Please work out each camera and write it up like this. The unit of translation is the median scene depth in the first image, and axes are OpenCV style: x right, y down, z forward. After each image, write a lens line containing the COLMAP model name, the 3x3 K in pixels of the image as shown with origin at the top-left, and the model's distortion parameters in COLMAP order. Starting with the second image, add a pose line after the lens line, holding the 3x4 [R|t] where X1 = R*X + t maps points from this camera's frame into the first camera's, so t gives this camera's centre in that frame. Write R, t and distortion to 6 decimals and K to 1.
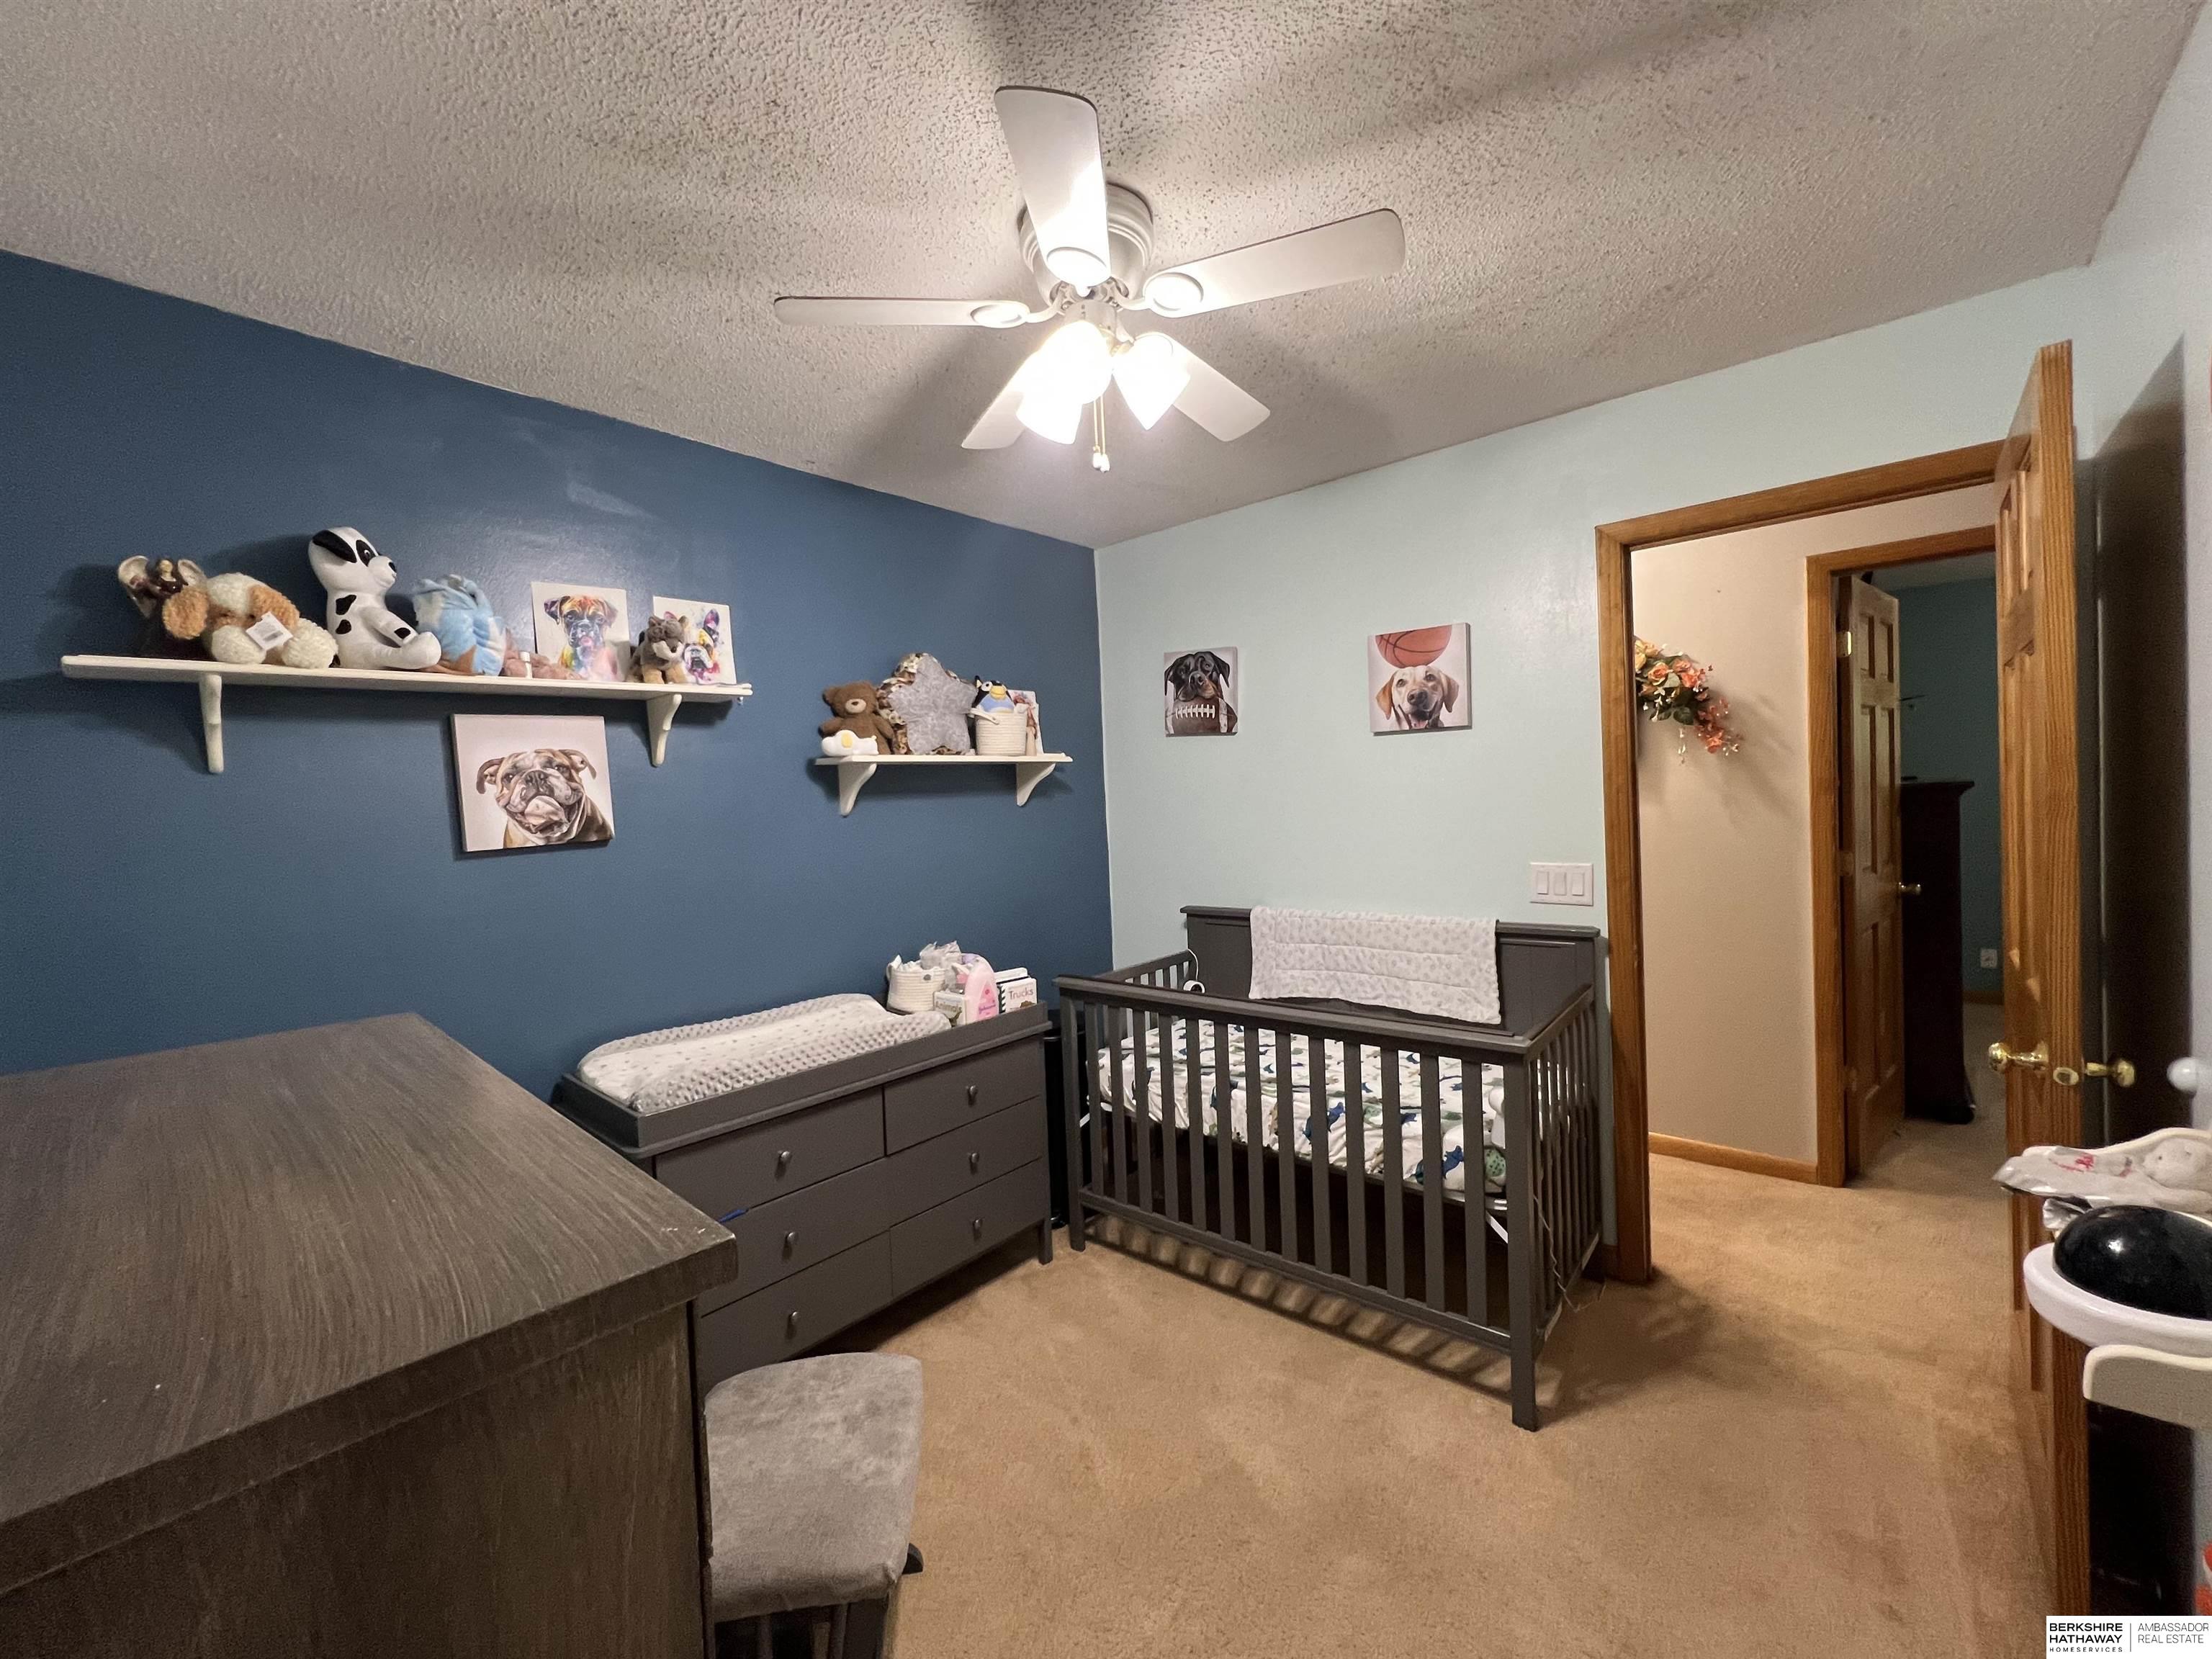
lens RADIAL K [[882.6, 0, 1108.1], [0, 882.6, 817.0], [0, 0, 1]] dist [-0.002286, 0.001143]
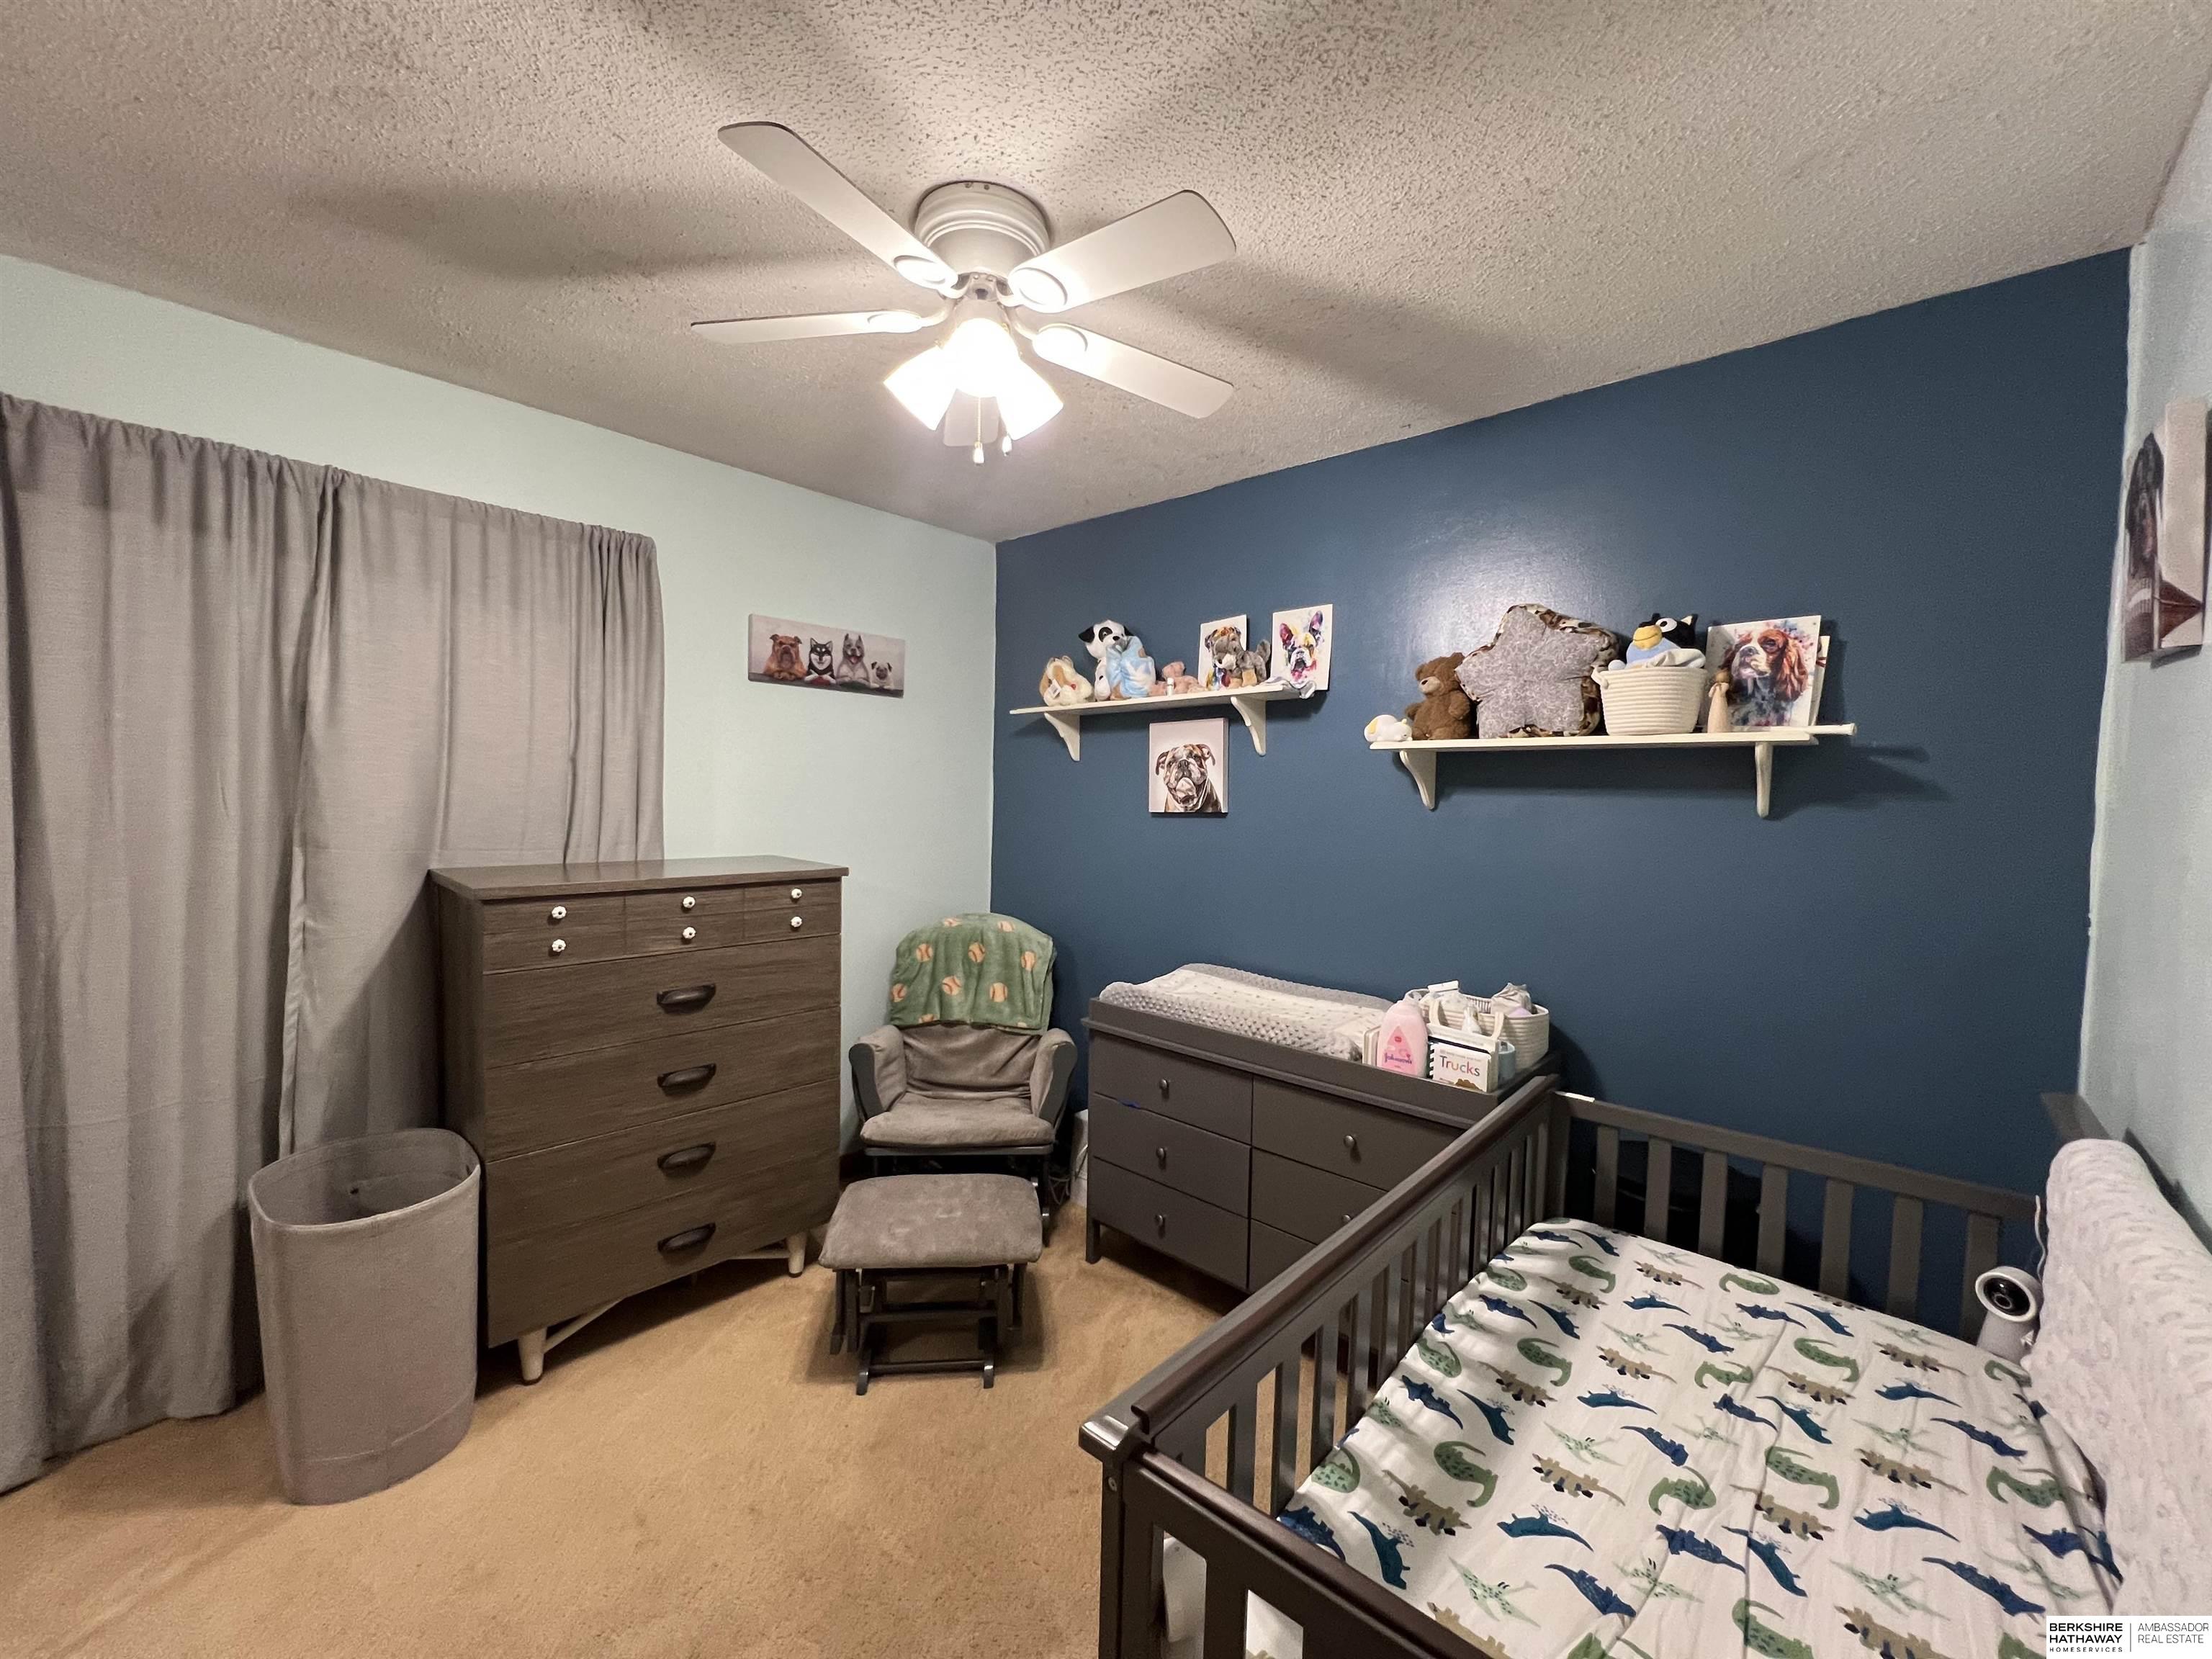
lens RADIAL K [[882.6, 0, 1108.5], [0, 882.6, 830.6], [0, 0, 1]] dist [-0.002286, 0.001143]
pose [[-0.019004, 0.077633, -0.996801, 0.760136], [-0.053406, 0.995479, 0.078549, -0.042791], [0.998392, 0.054727, -0.014772, 0.880510]]
